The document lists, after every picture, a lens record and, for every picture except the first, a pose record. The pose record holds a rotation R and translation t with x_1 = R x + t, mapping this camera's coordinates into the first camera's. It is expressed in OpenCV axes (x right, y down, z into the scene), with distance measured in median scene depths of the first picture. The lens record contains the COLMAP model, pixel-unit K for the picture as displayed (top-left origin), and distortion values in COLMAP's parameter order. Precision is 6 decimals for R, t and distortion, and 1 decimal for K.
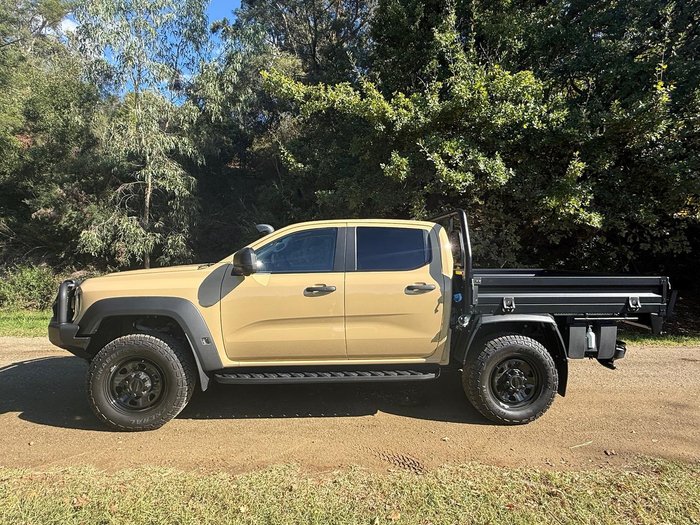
lens RADIAL K [[340.1, 0, 348.4], [0, 340.1, 268.5], [0, 0, 1]] dist [-0.028767, 0.003230]
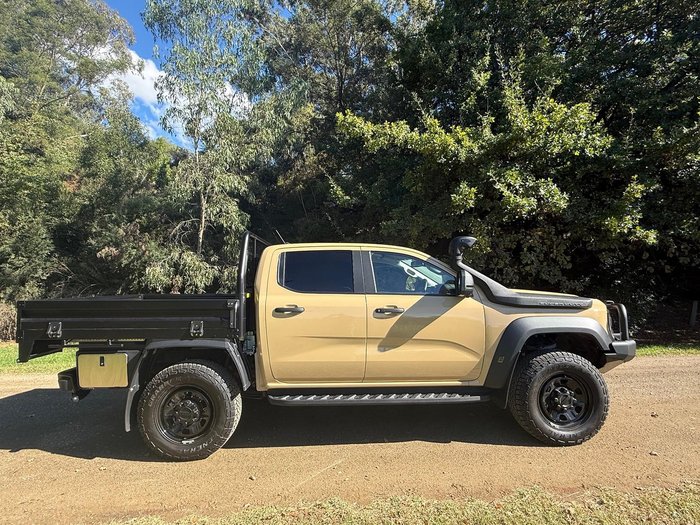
lens RADIAL K [[320.5, 0, 349.8], [0, 320.5, 261.0], [0, 0, 1]] dist [-0.012830, -0.001848]
pose [[0.999421, -0.028996, -0.017804, -0.167148], [0.027057, 0.994529, -0.100892, 0.001748], [0.020632, 0.100352, 0.994738, 0.004962]]
